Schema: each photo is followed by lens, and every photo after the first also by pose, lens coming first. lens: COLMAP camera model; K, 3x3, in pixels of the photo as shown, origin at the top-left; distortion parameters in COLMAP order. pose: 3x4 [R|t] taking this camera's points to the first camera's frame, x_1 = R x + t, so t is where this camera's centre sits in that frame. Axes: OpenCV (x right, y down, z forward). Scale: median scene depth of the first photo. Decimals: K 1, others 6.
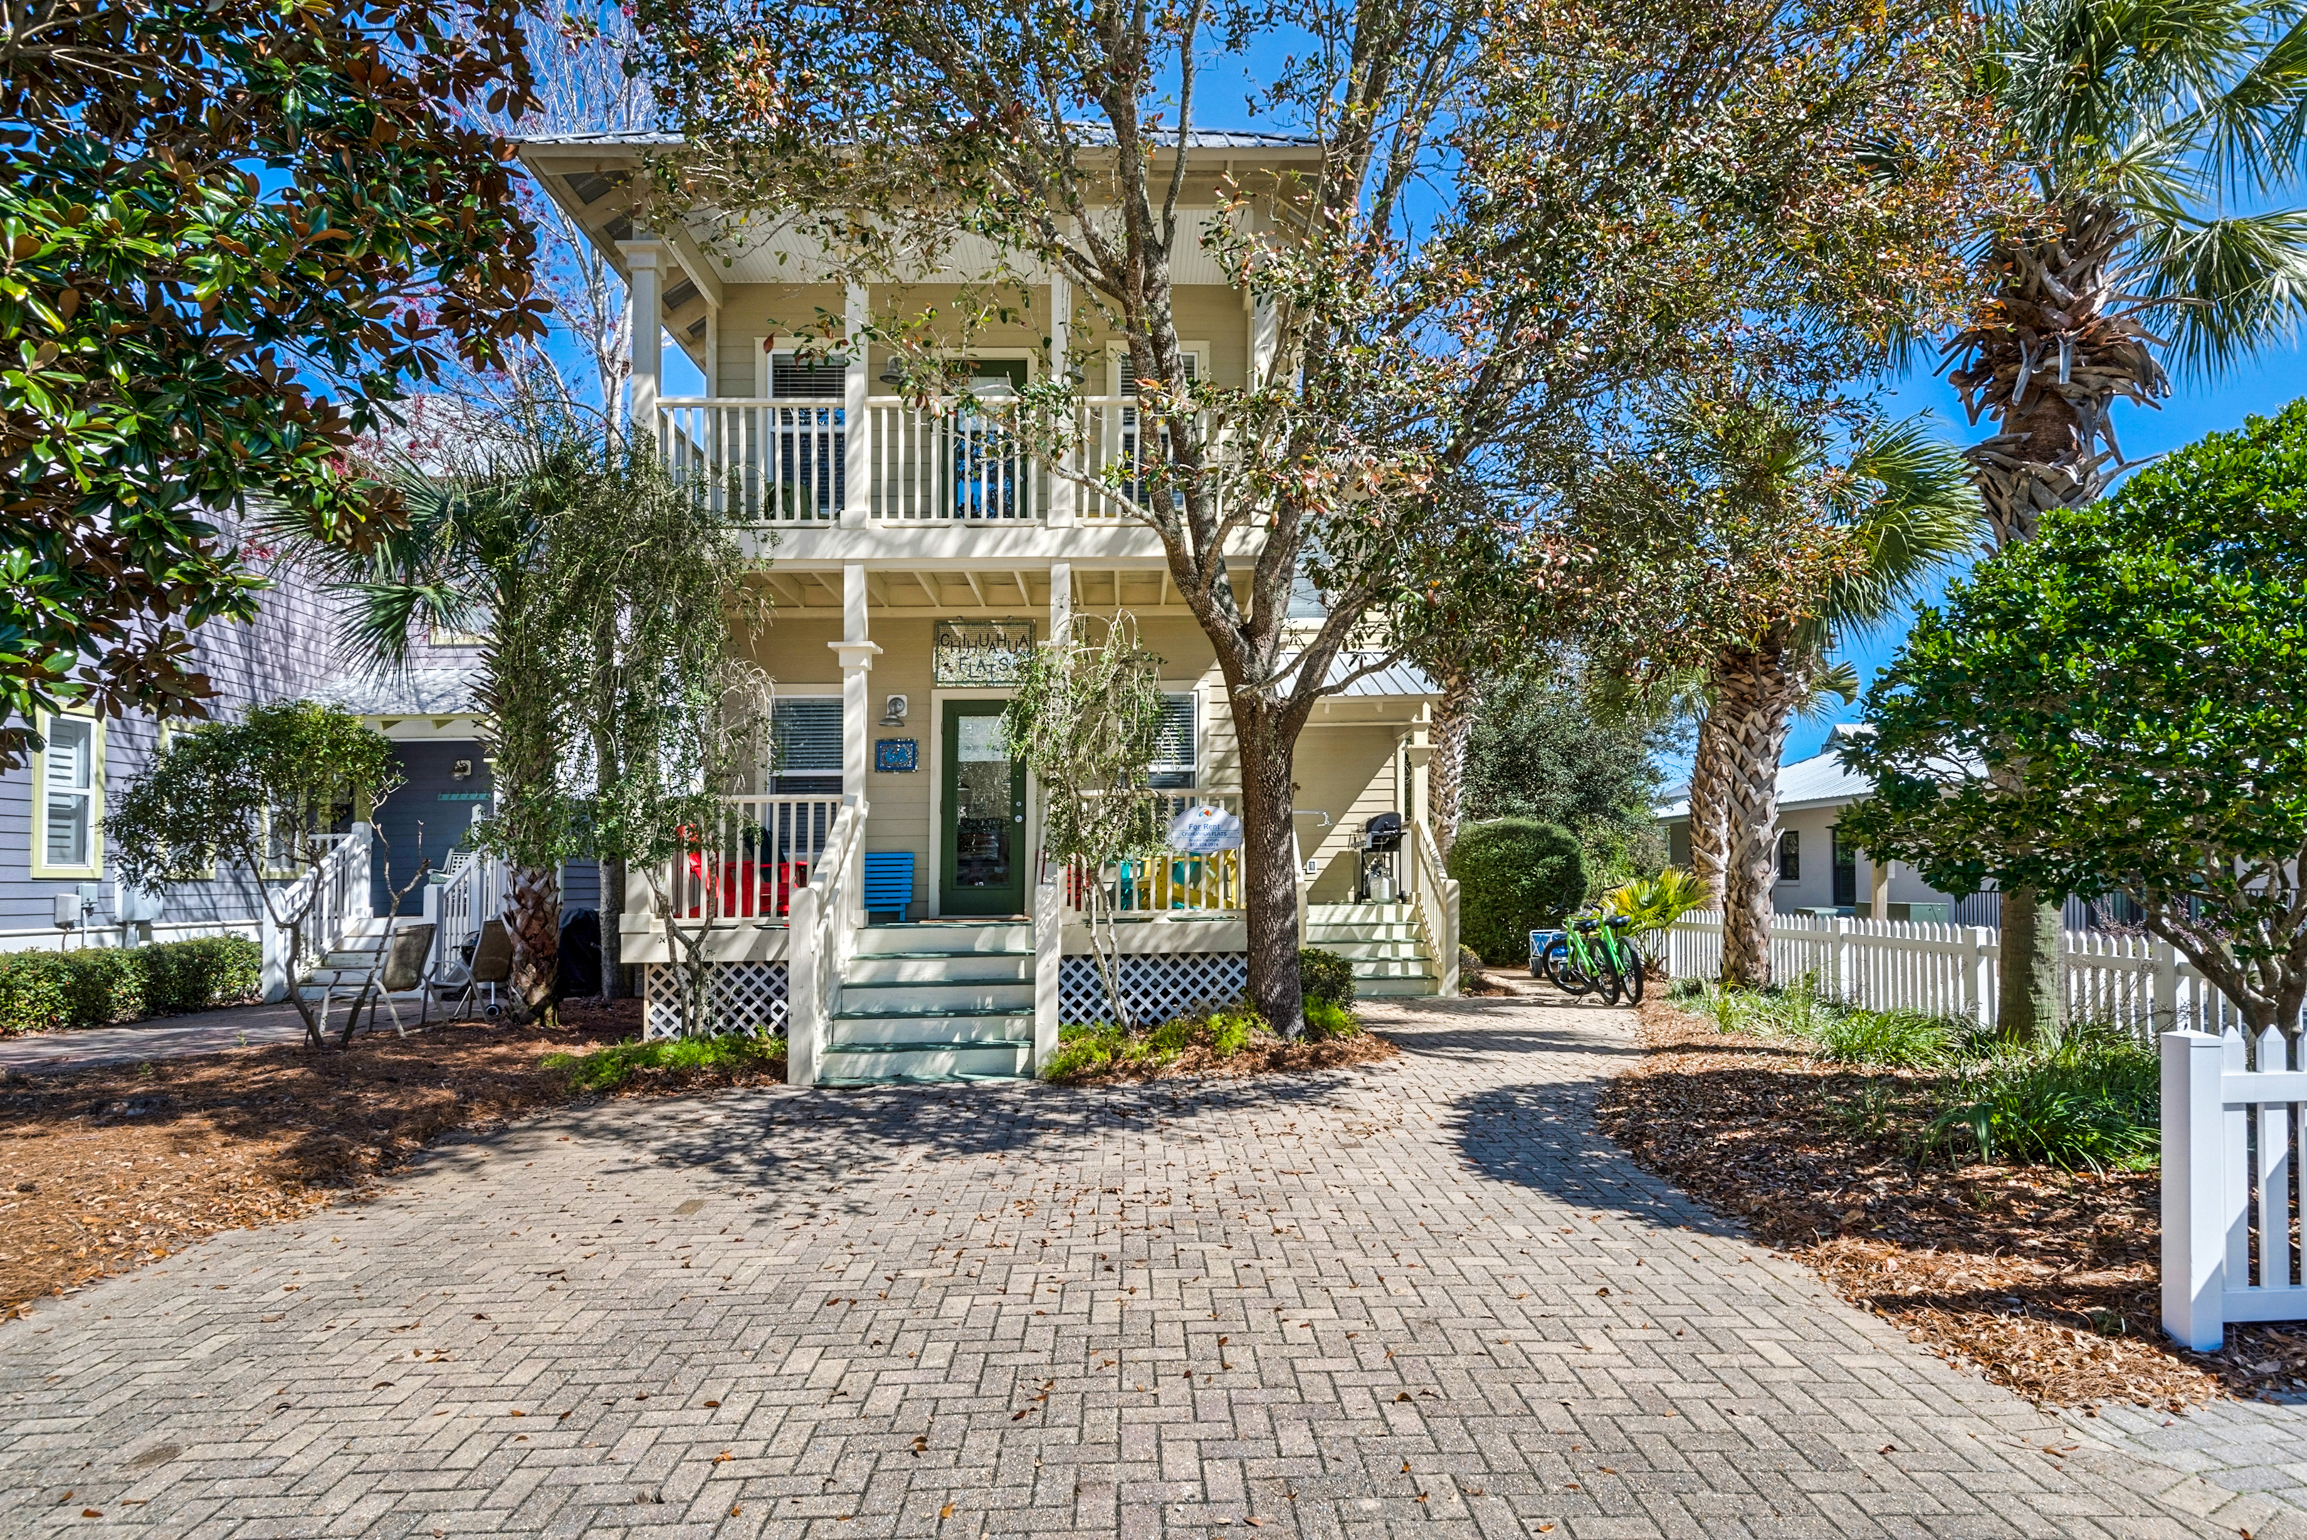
lens RADIAL K [[1267.5, 0, 1077.5], [0, 1267.5, 896.7], [0, 0, 1]] dist [0.003321, 0.000231]
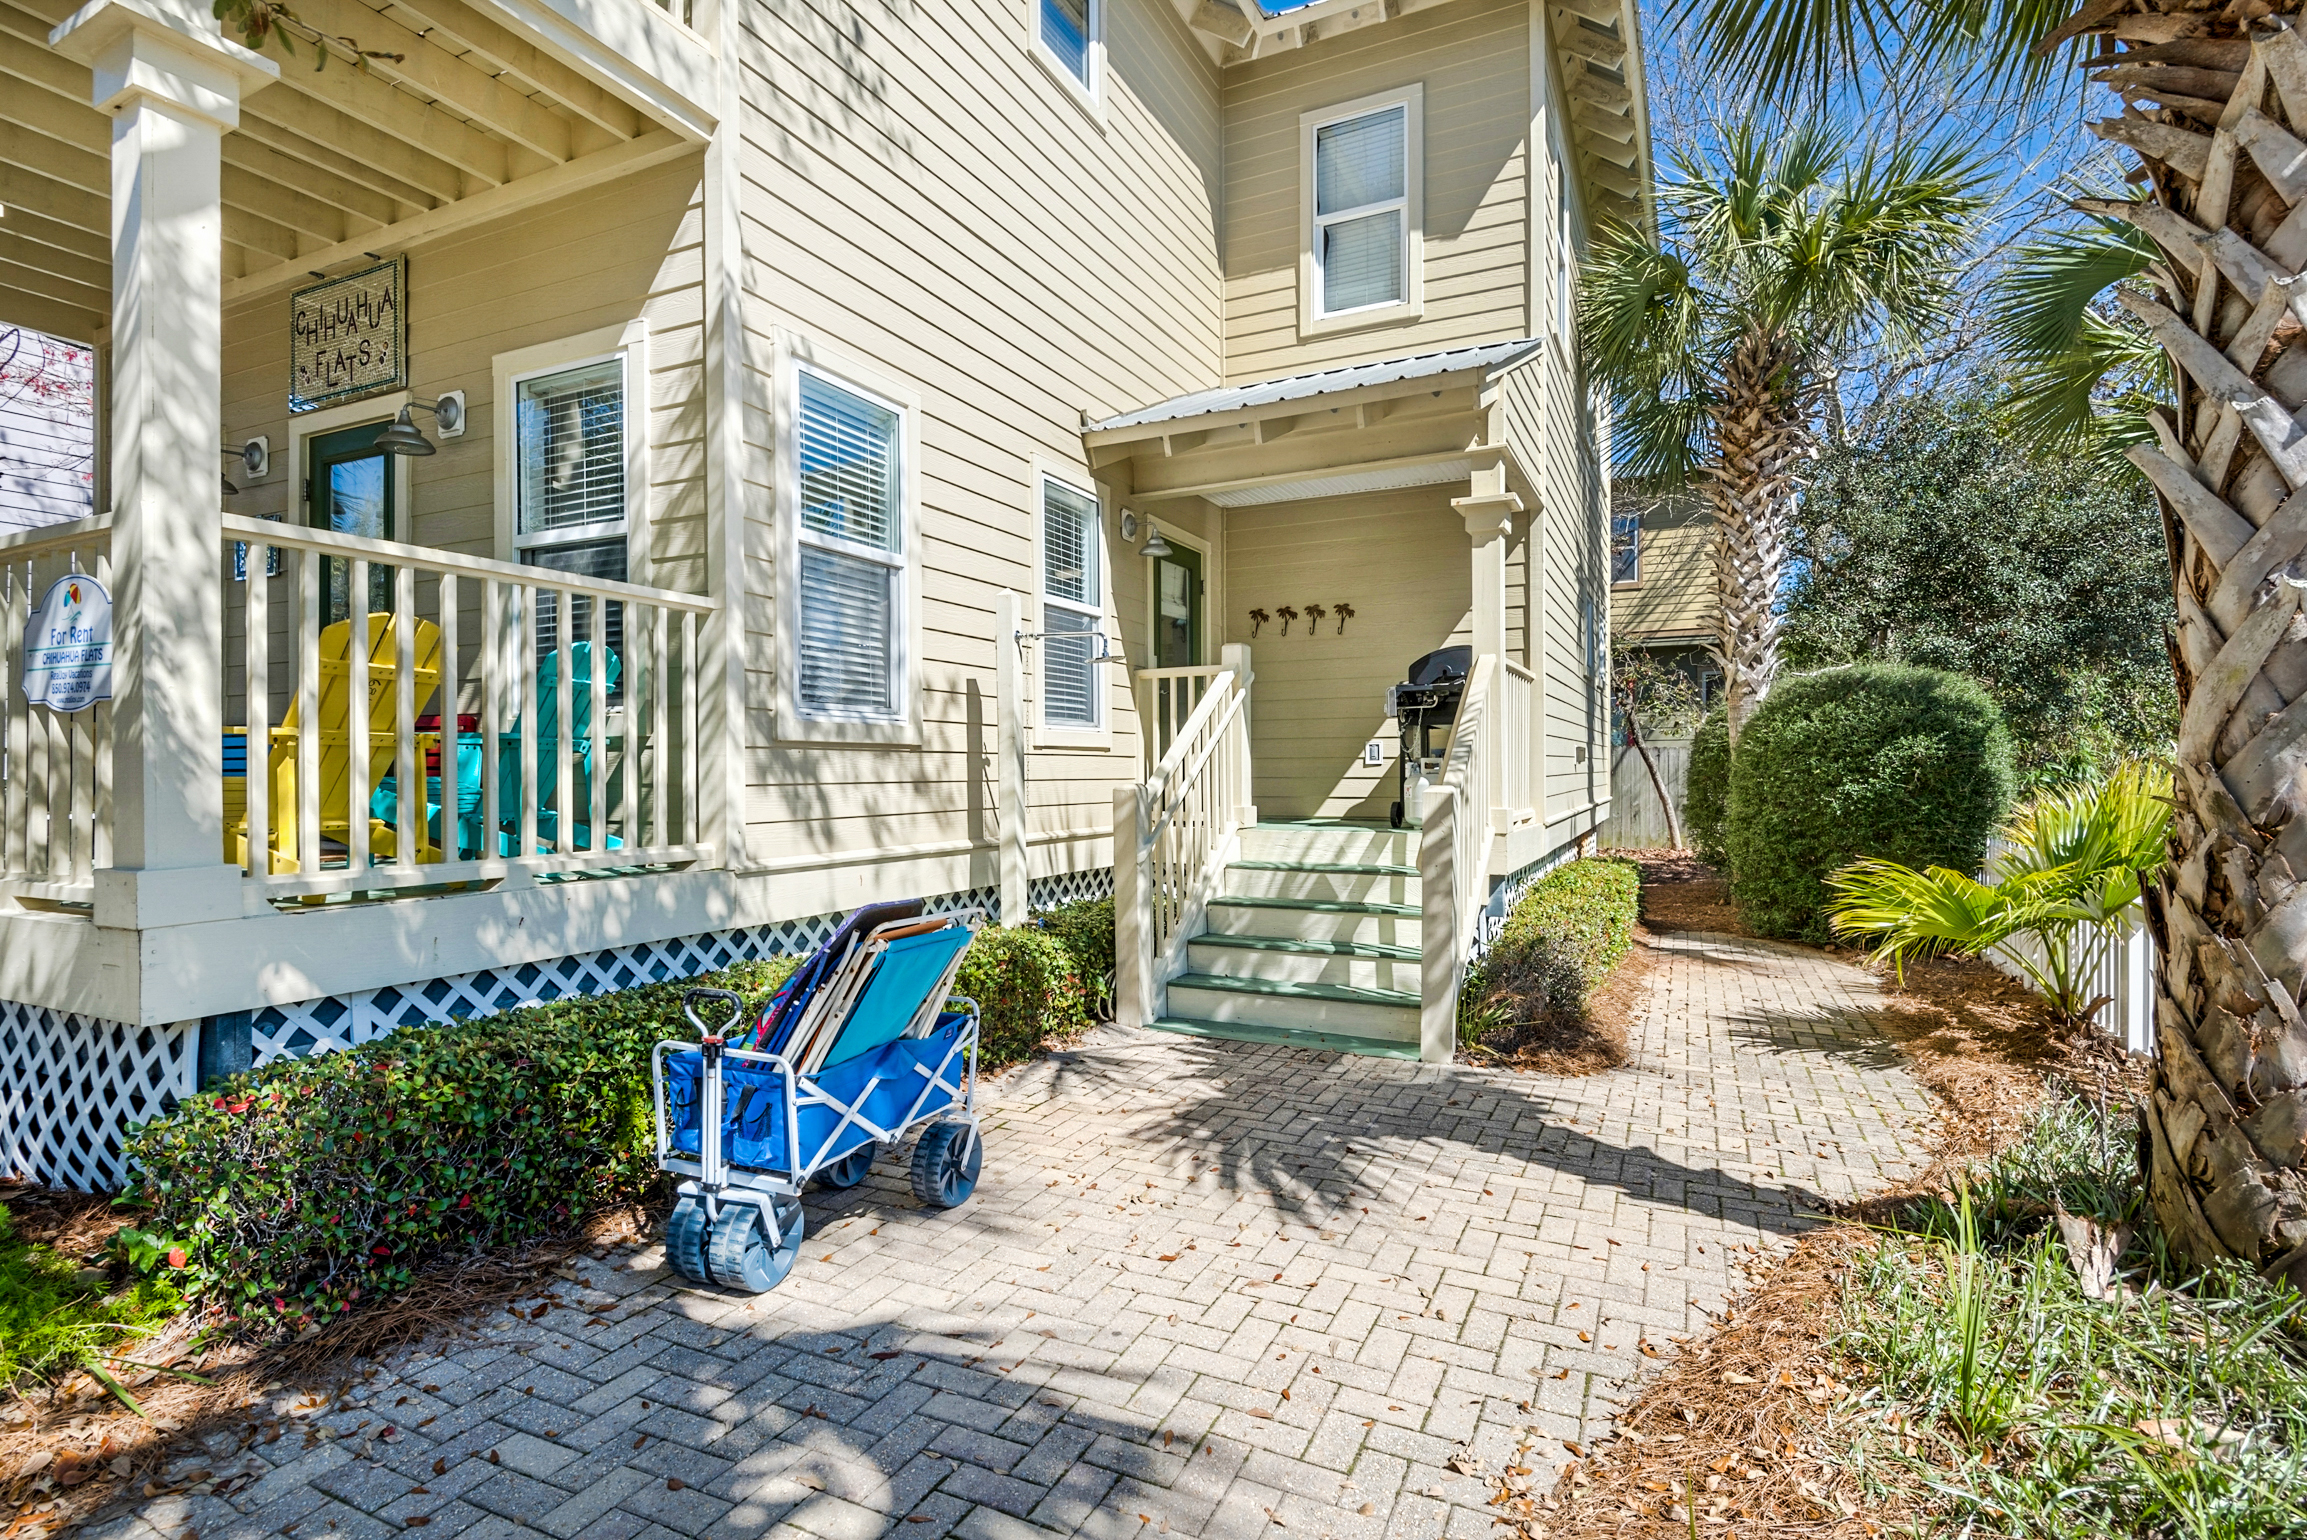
lens RADIAL K [[1141.2, 0, 1124.3], [0, 1141.2, 778.3], [0, 0, 1]] dist [0.000559, -0.000006]
pose [[0.912552, 0.008165, -0.408878, 0.417934], [-0.008308, 0.999964, 0.001426, -0.018473], [0.408875, 0.002096, 0.912588, 0.712668]]
